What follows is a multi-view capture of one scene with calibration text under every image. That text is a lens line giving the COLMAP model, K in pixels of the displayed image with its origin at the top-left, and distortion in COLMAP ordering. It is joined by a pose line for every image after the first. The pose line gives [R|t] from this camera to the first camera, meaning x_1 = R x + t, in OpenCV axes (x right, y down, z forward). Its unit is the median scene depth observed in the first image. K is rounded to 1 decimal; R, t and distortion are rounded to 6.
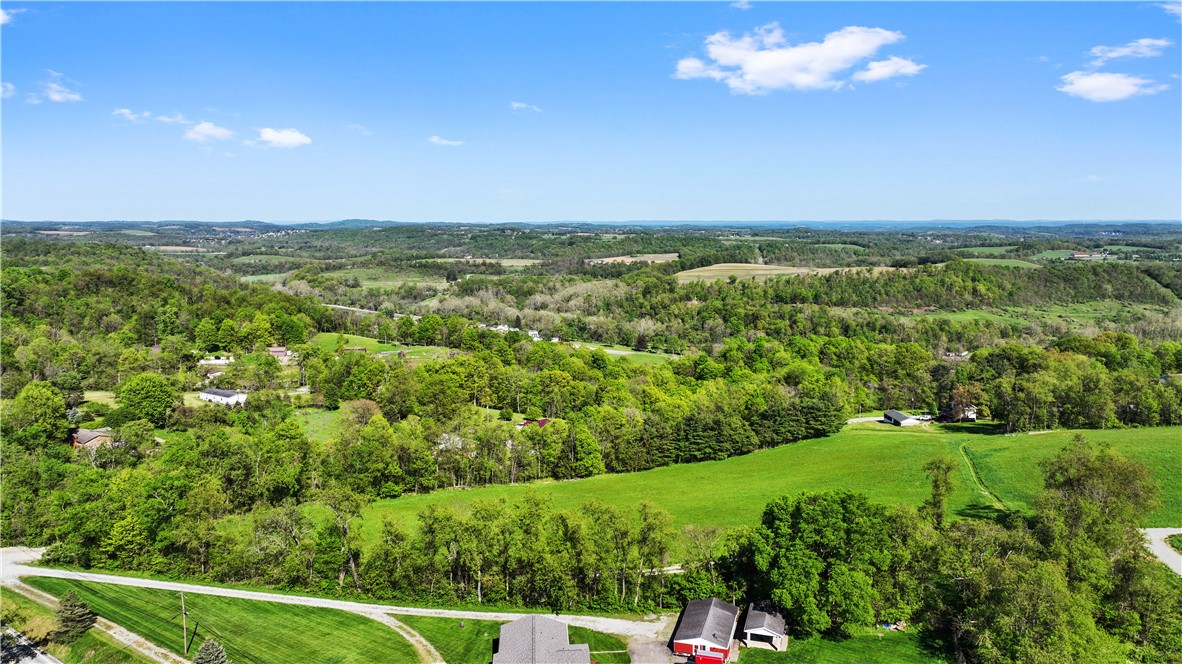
lens RADIAL K [[822.4, 0, 590.4], [0, 822.4, 330.4], [0, 0, 1]] dist [0.004295, 0.013550]
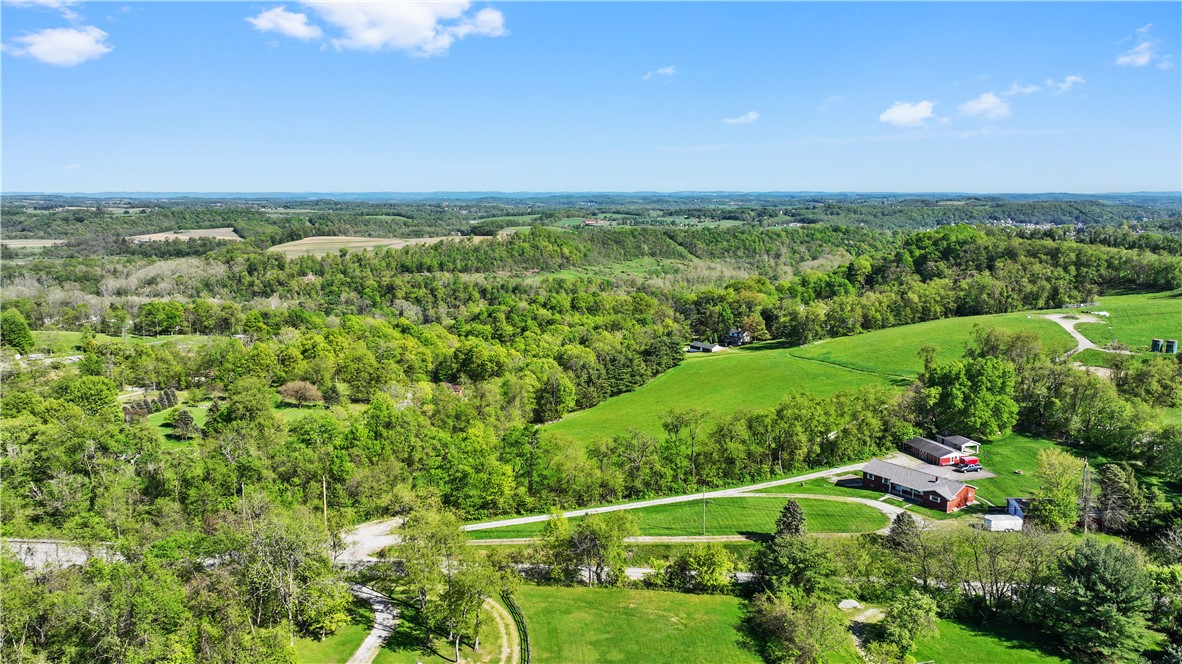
lens RADIAL K [[822.4, 0, 597.0], [0, 822.4, 329.4], [0, 0, 1]] dist [0.004295, 0.013550]
pose [[0.840010, -0.089800, 0.535088, -0.103081], [0.072403, 0.995941, 0.053480, -0.000315], [-0.537718, -0.006182, 0.843102, 0.001500]]
